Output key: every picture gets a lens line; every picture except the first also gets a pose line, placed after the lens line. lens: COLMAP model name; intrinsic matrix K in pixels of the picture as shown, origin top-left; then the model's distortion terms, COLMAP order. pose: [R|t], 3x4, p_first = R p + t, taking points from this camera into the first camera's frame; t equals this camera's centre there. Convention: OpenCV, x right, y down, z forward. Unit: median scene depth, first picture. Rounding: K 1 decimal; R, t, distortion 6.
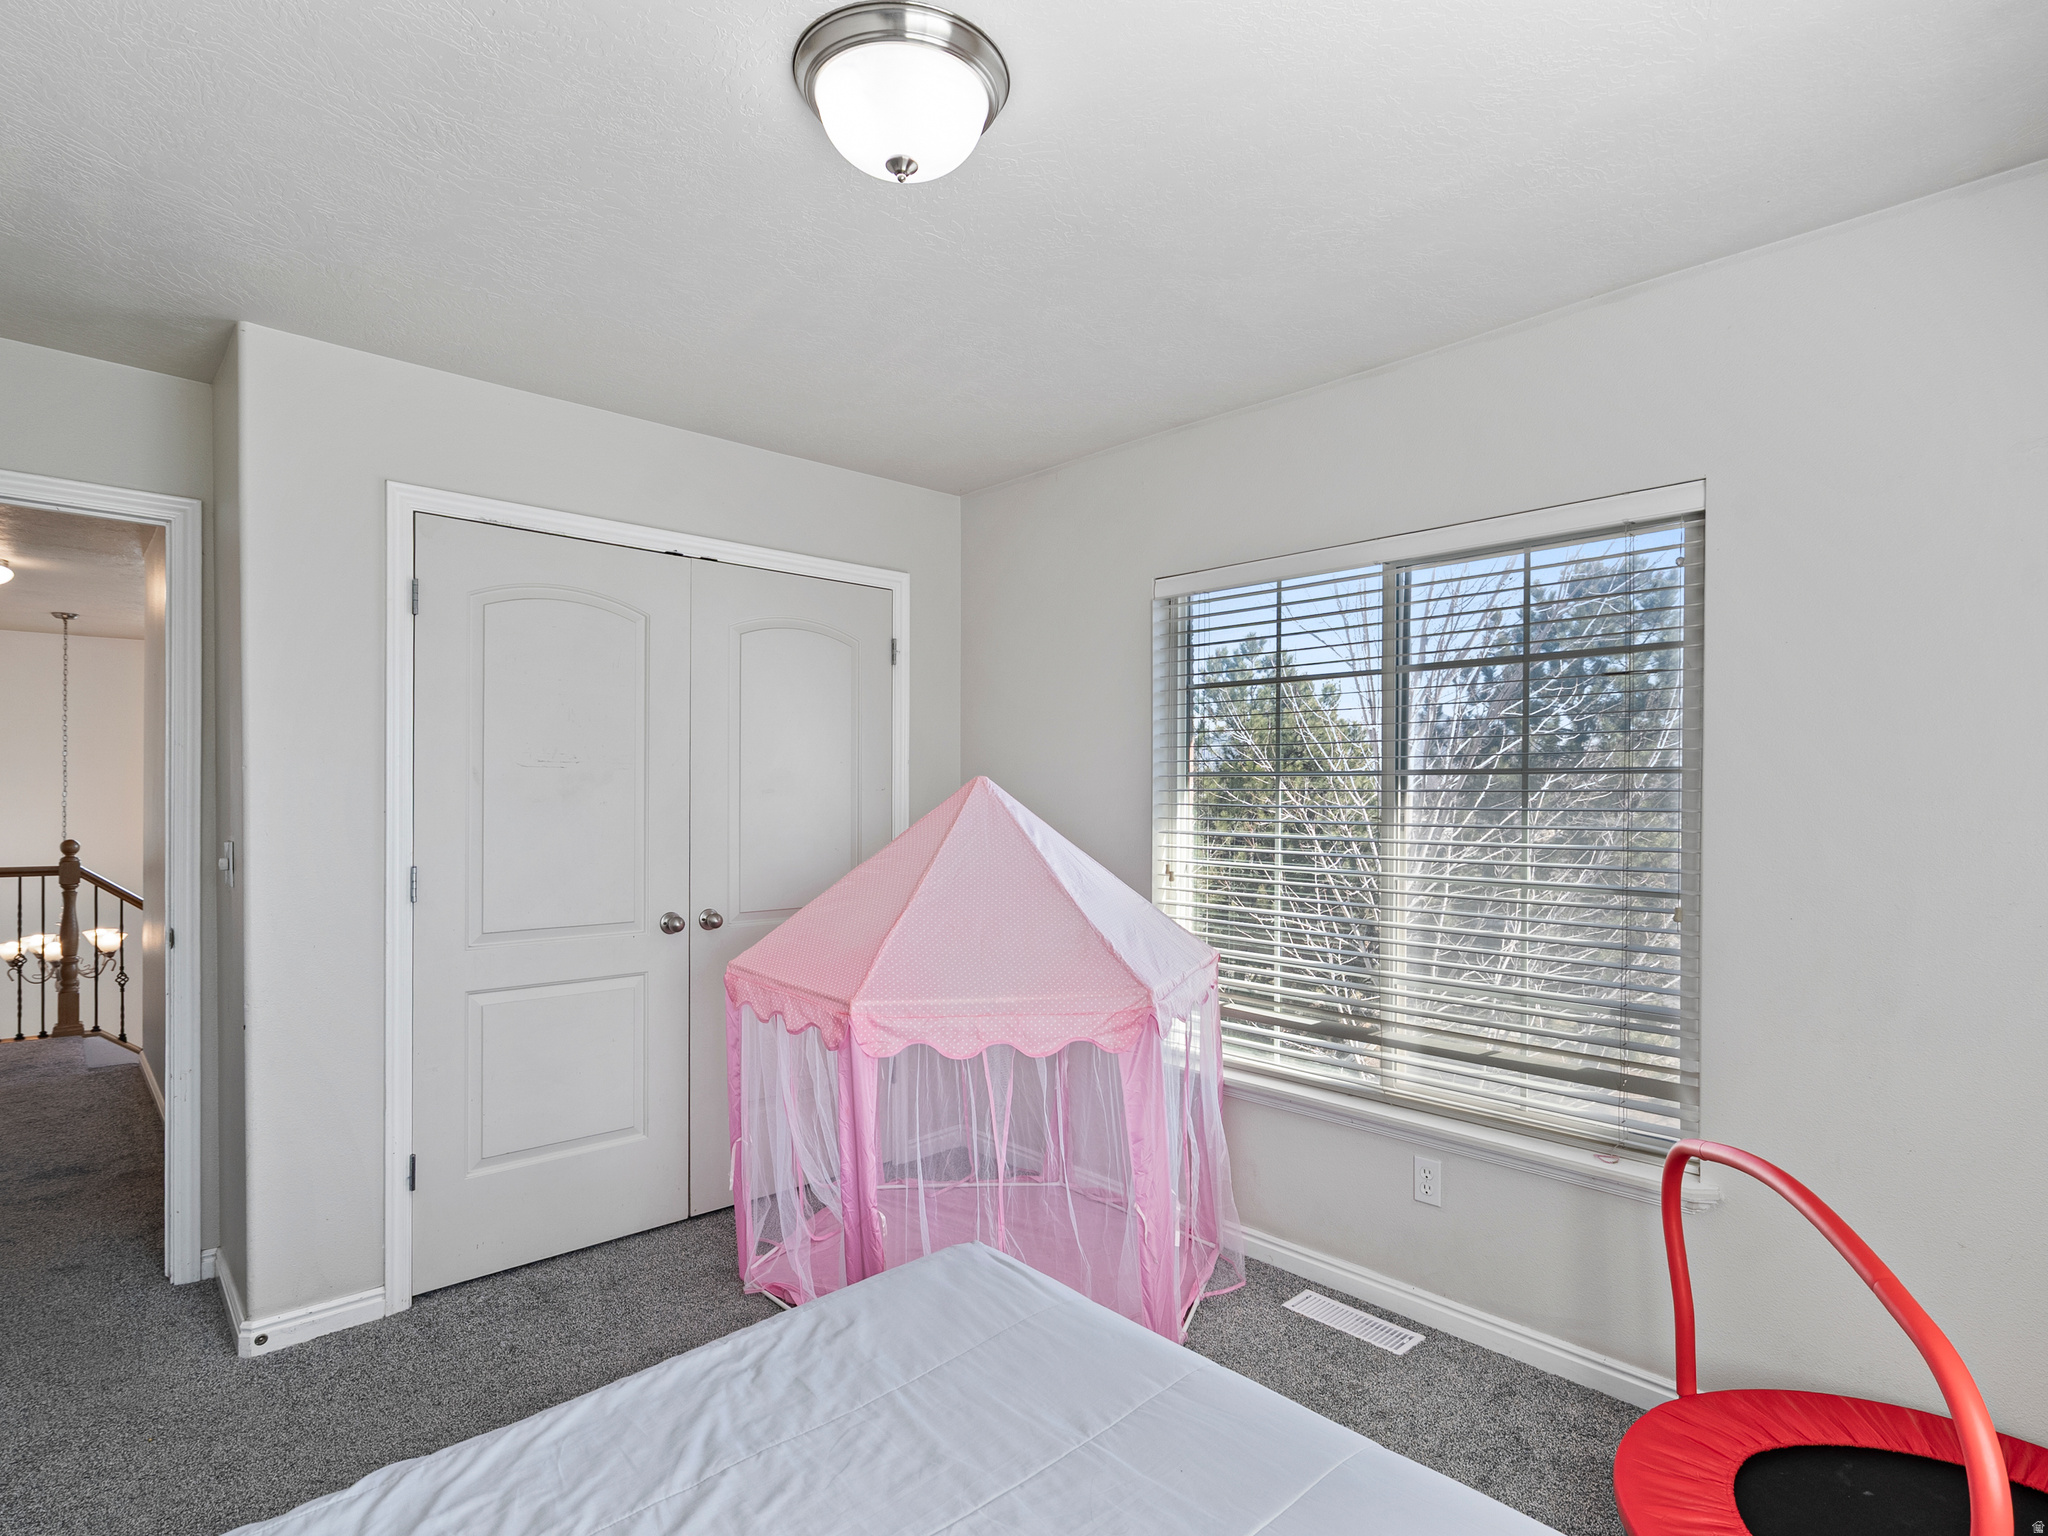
lens RADIAL K [[1059.8, 0, 1028.1], [0, 1059.8, 802.9], [0, 0, 1]] dist [-0.002335, -0.000242]
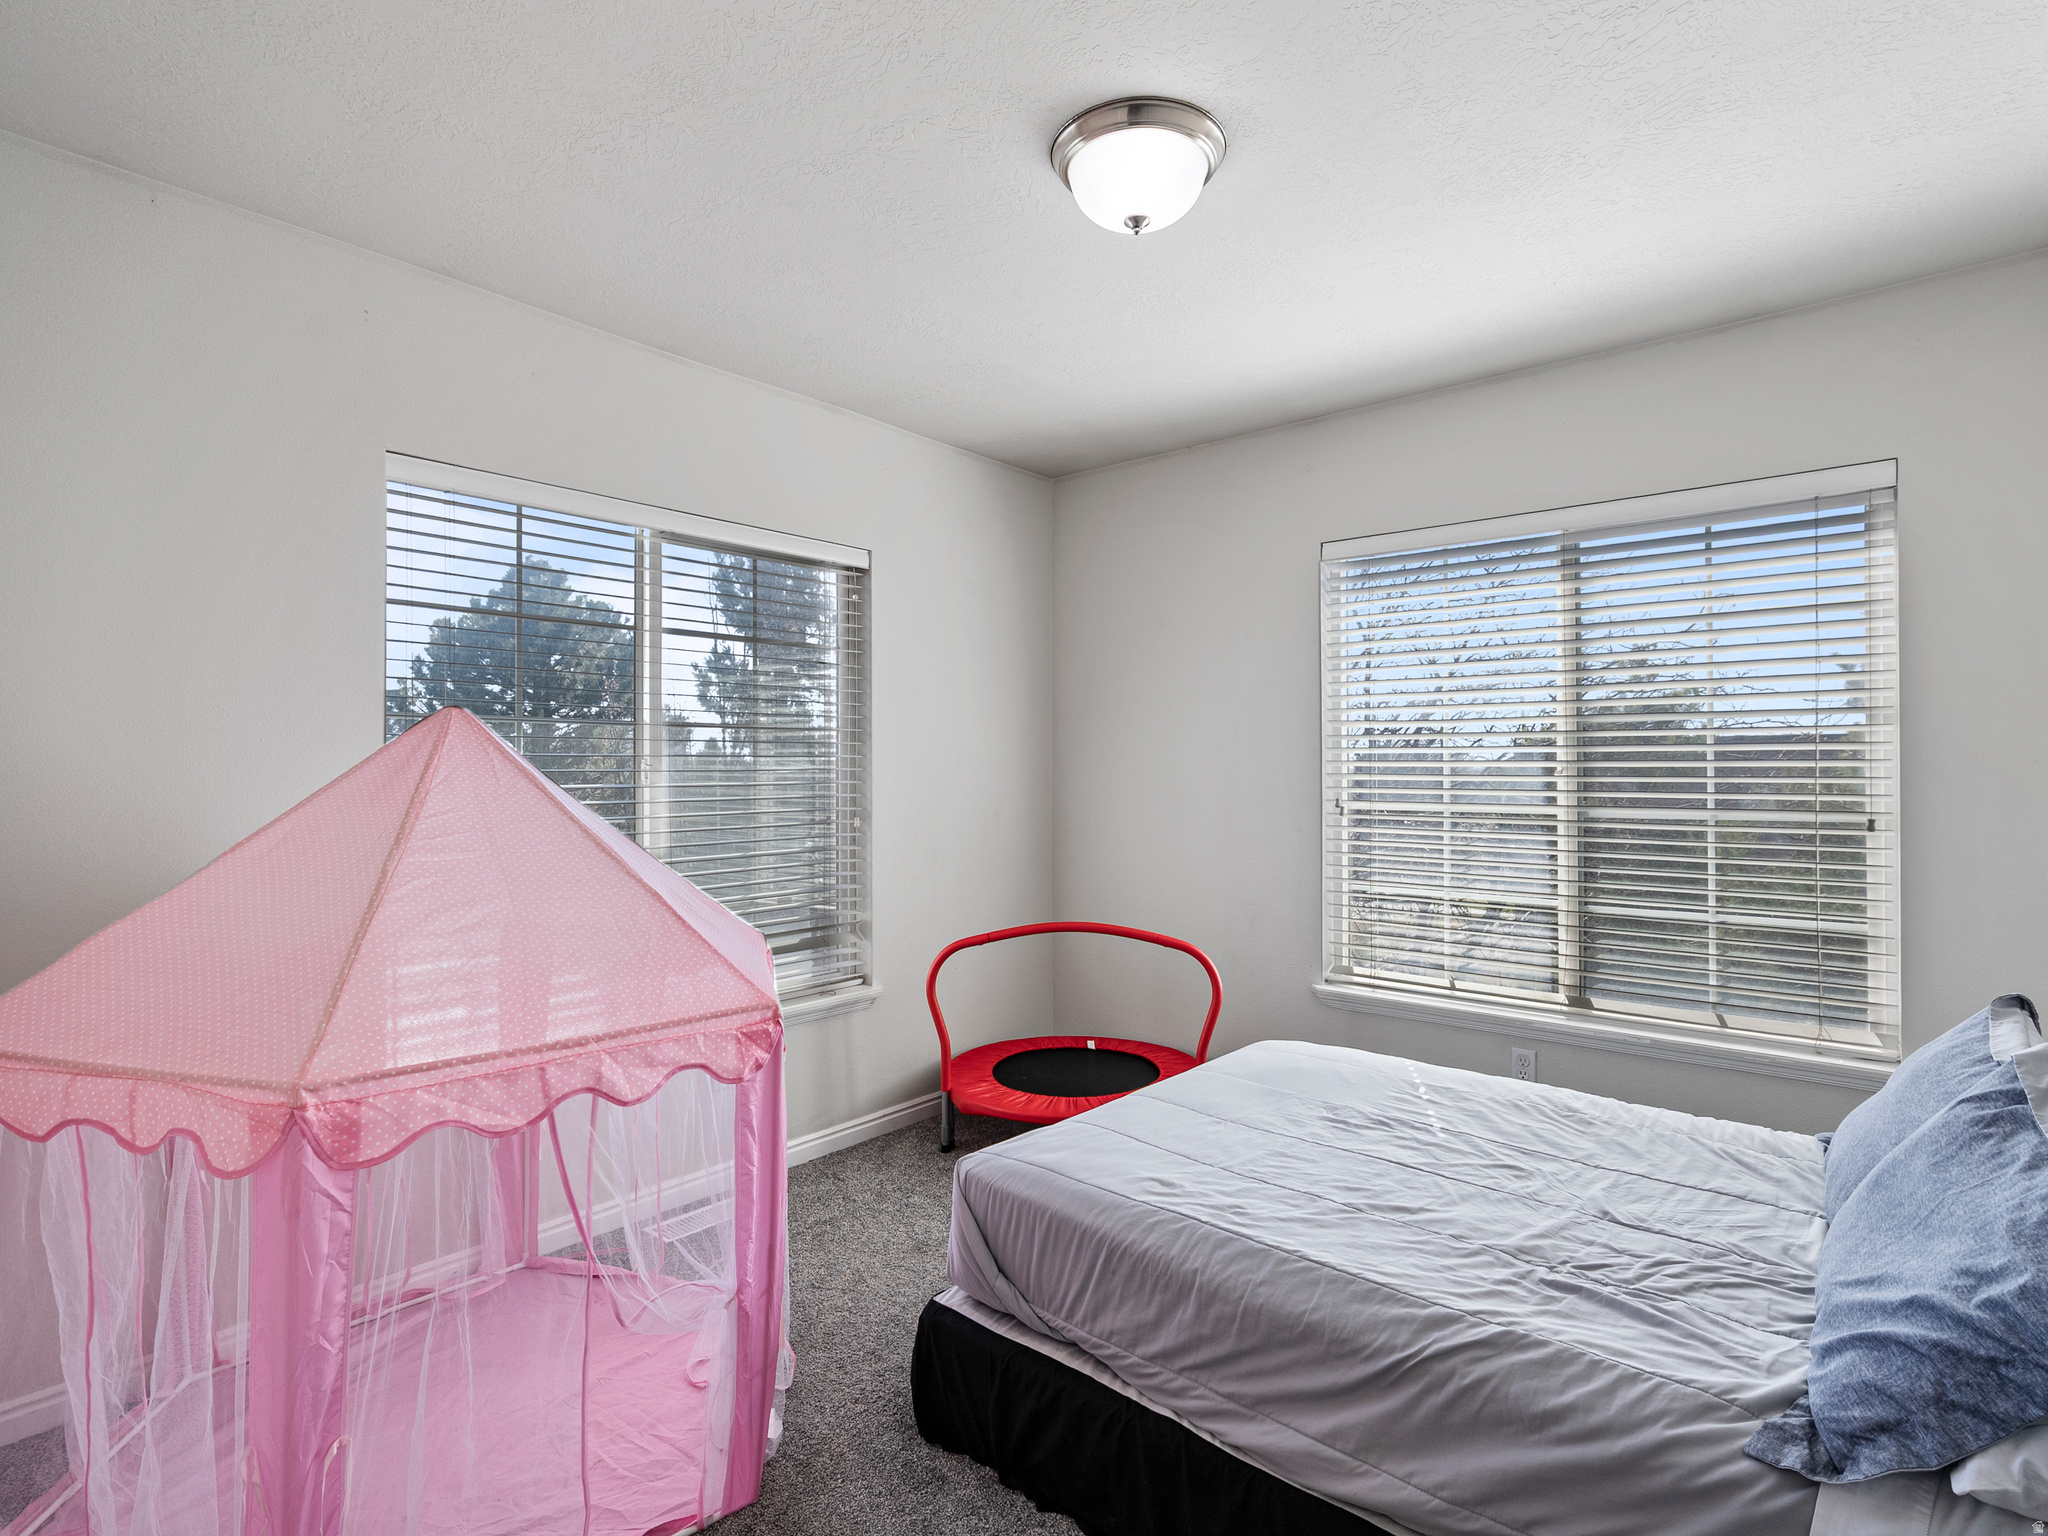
lens RADIAL K [[1059.8, 0, 1028.1], [0, 1059.8, 802.9], [0, 0, 1]] dist [-0.002335, -0.000242]
pose [[-0.105960, -0.043985, 0.993397, -0.840718], [0.005898, 0.998976, 0.044861, 0.006261], [-0.994353, 0.010613, -0.105592, 0.786158]]
